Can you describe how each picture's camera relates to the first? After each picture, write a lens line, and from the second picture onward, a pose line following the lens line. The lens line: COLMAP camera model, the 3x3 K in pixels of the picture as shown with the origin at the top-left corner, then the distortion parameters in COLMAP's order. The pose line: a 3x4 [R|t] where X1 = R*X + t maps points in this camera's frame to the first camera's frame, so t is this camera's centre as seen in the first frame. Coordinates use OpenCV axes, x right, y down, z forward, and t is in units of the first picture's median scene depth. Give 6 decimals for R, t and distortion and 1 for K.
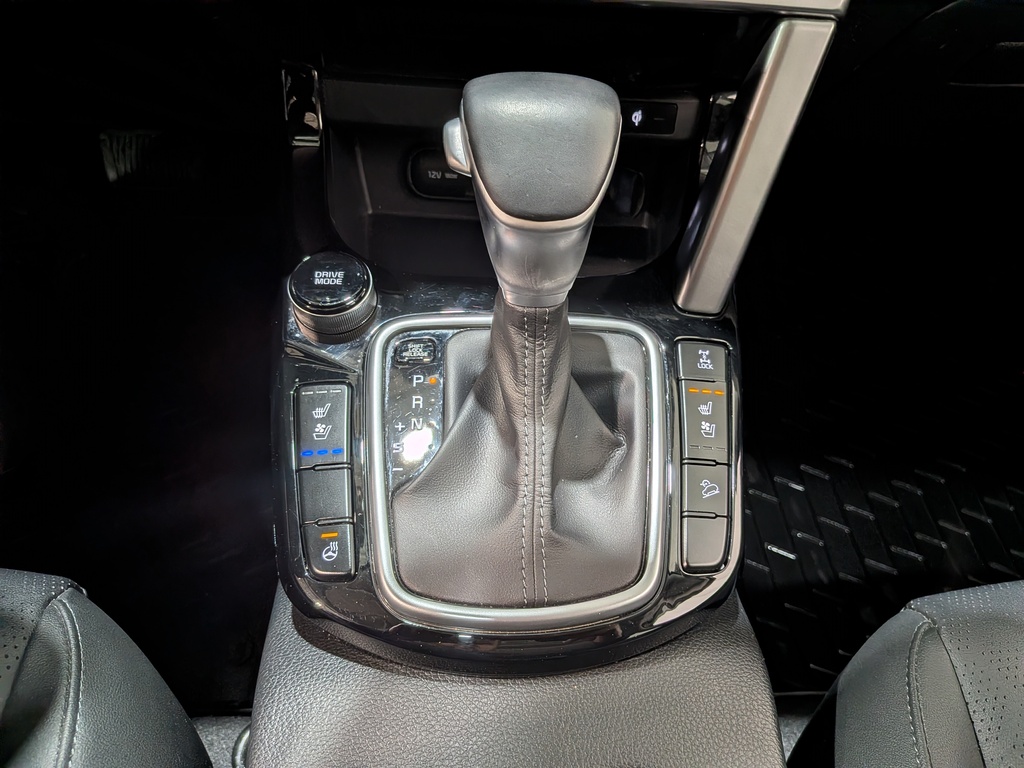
lens RADIAL K [[743.8, 0, 544.5], [0, 743.8, 392.7], [0, 0, 1]] dist [0.053672, -0.097073]
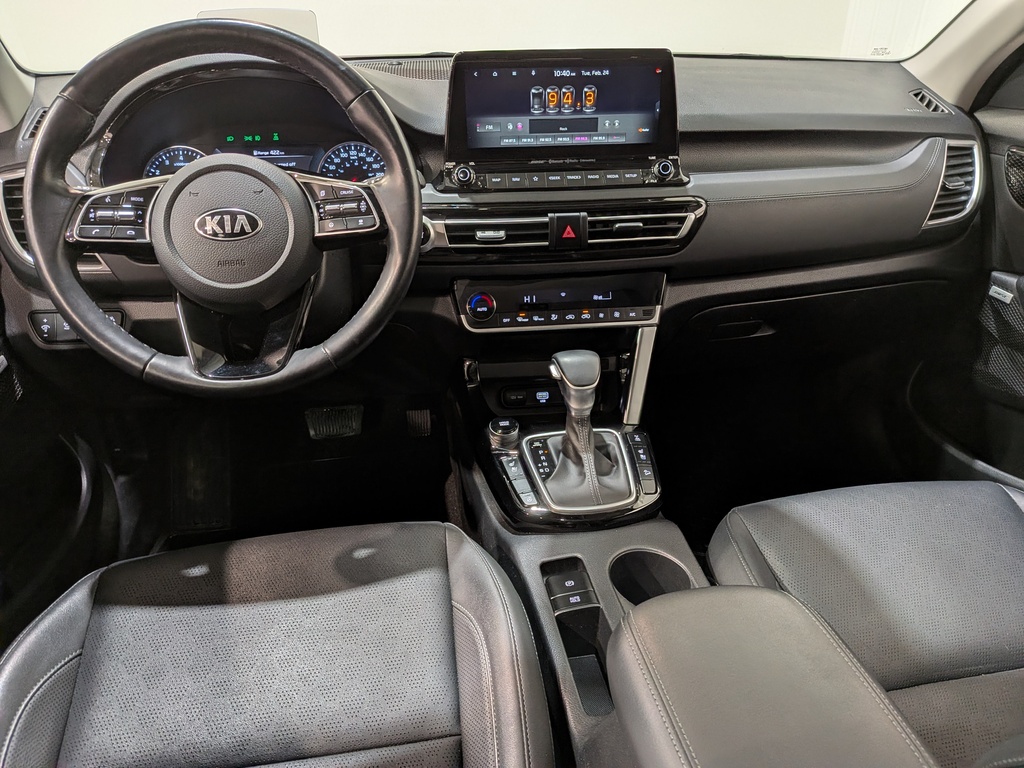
lens RADIAL K [[743.8, 0, 509.8], [0, 743.8, 397.3], [0, 0, 1]] dist [0.053672, -0.097073]
pose [[0.990219, -0.113349, 0.081355, -0.504911], [0.135095, 0.924652, -0.356045, 0.803219], [-0.034868, 0.363554, 0.930921, -1.765666]]
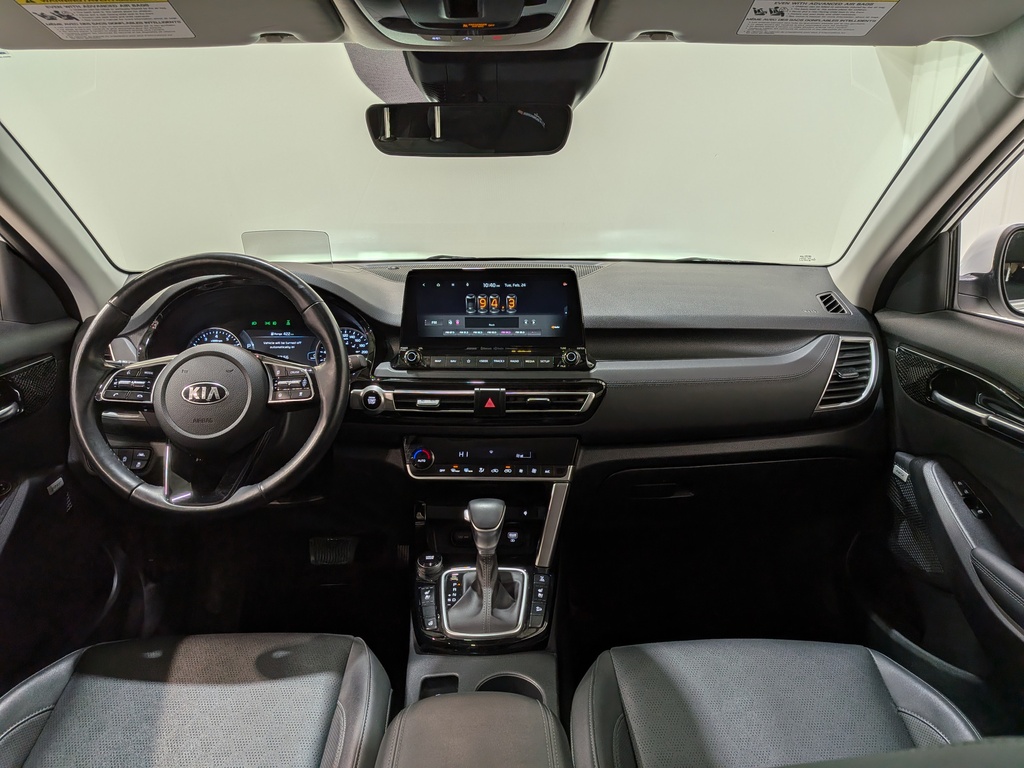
lens RADIAL K [[743.8, 0, 516.9], [0, 743.8, 383.9], [0, 0, 1]] dist [0.053672, -0.097073]
pose [[0.997531, -0.056138, -0.042189, 0.313404], [0.023304, 0.831370, -0.555231, 1.139658], [0.066244, 0.552877, 0.830626, -2.354846]]
